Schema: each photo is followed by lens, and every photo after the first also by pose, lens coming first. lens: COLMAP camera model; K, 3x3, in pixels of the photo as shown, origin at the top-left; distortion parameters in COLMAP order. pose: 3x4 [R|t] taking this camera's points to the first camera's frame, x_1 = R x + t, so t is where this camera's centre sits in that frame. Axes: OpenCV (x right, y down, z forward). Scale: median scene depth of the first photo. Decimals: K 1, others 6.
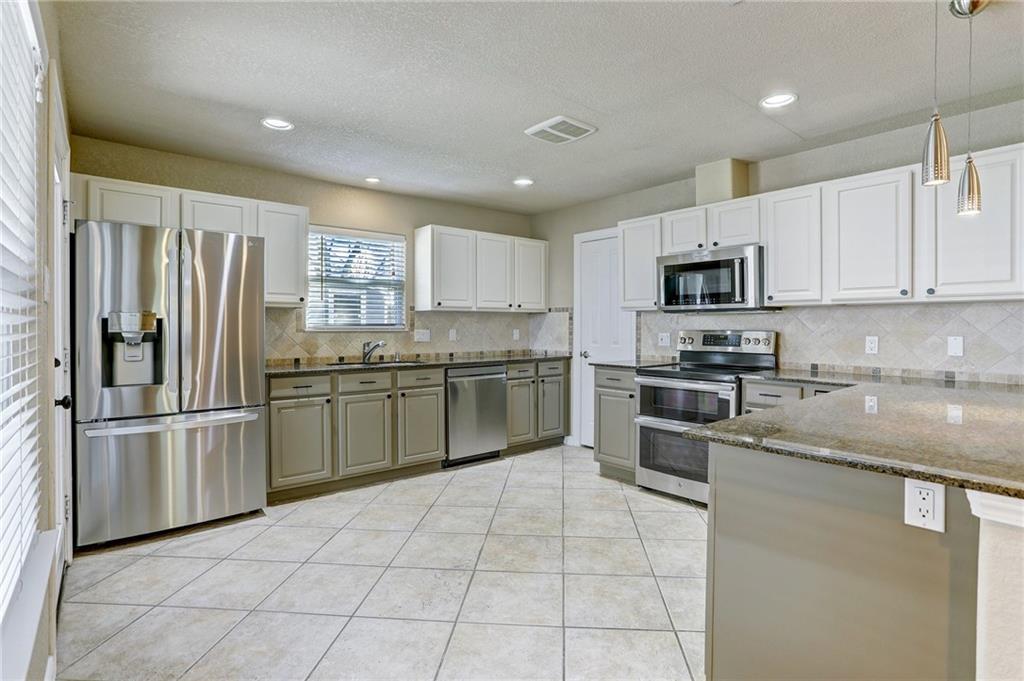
lens RADIAL K [[503.2, 0, 542.4], [0, 503.2, 328.7], [0, 0, 1]] dist [-0.020333, 0.003033]
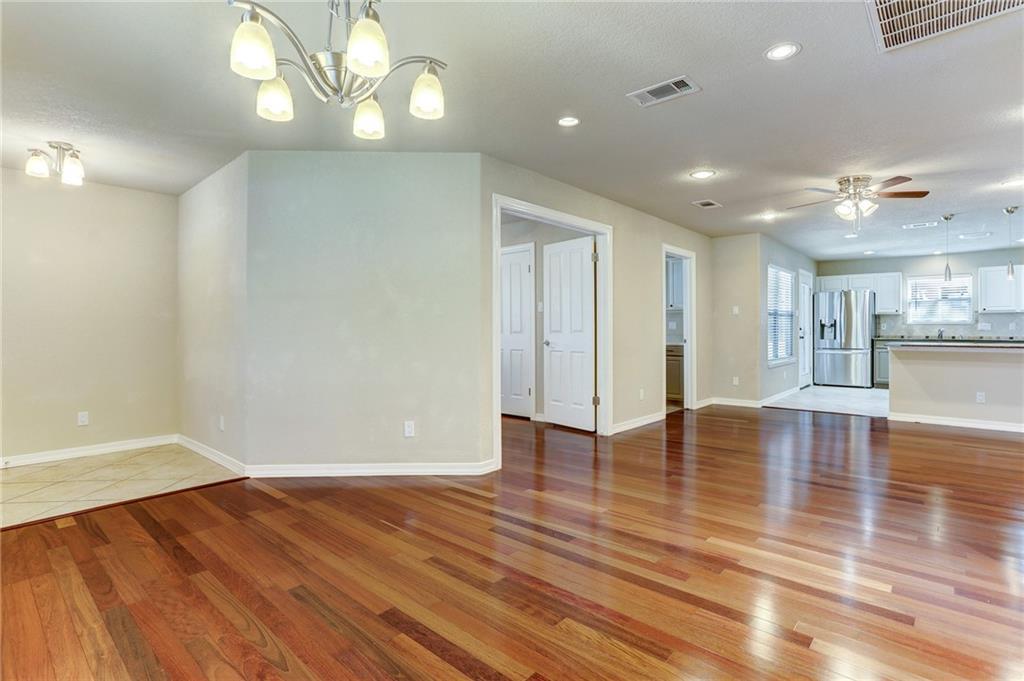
lens RADIAL K [[503.2, 0, 513.6], [0, 503.2, 336.3], [0, 0, 1]] dist [-0.020333, 0.003033]
pose [[0.070758, 0.012457, -0.997416, 1.860646], [-0.006070, 0.999909, 0.012058, 0.049296], [0.997475, 0.005201, 0.070827, -1.071820]]
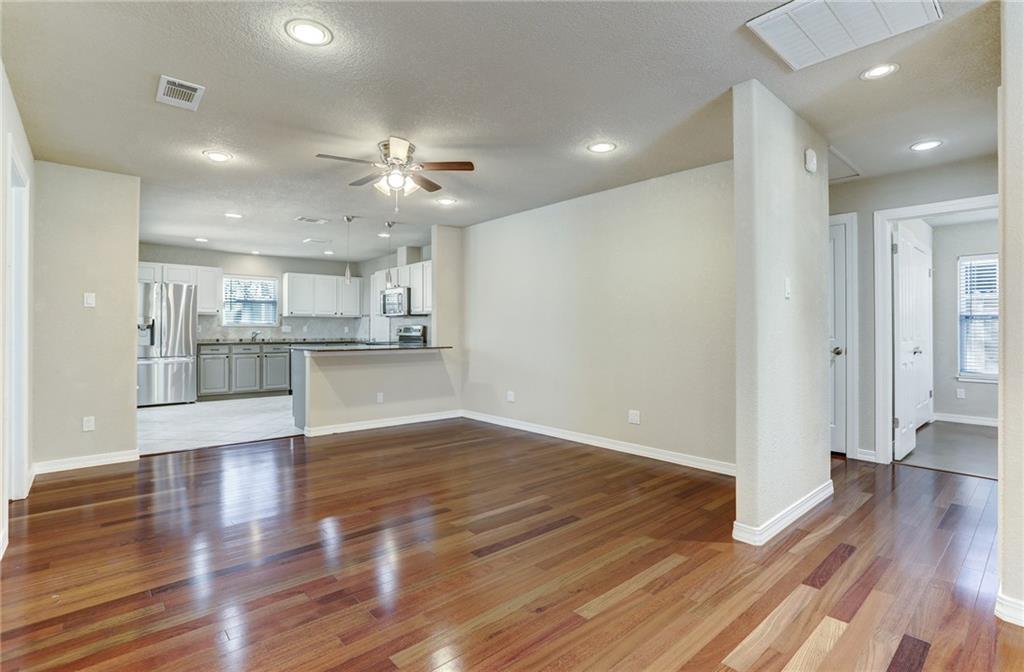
lens RADIAL K [[503.2, 0, 510.7], [0, 503.2, 332.9], [0, 0, 1]] dist [-0.020333, 0.003033]
pose [[0.999326, 0.001257, -0.036683, 0.890920], [-0.001344, 0.999996, -0.002346, 0.040807], [0.036680, 0.002394, 0.999324, -1.144346]]
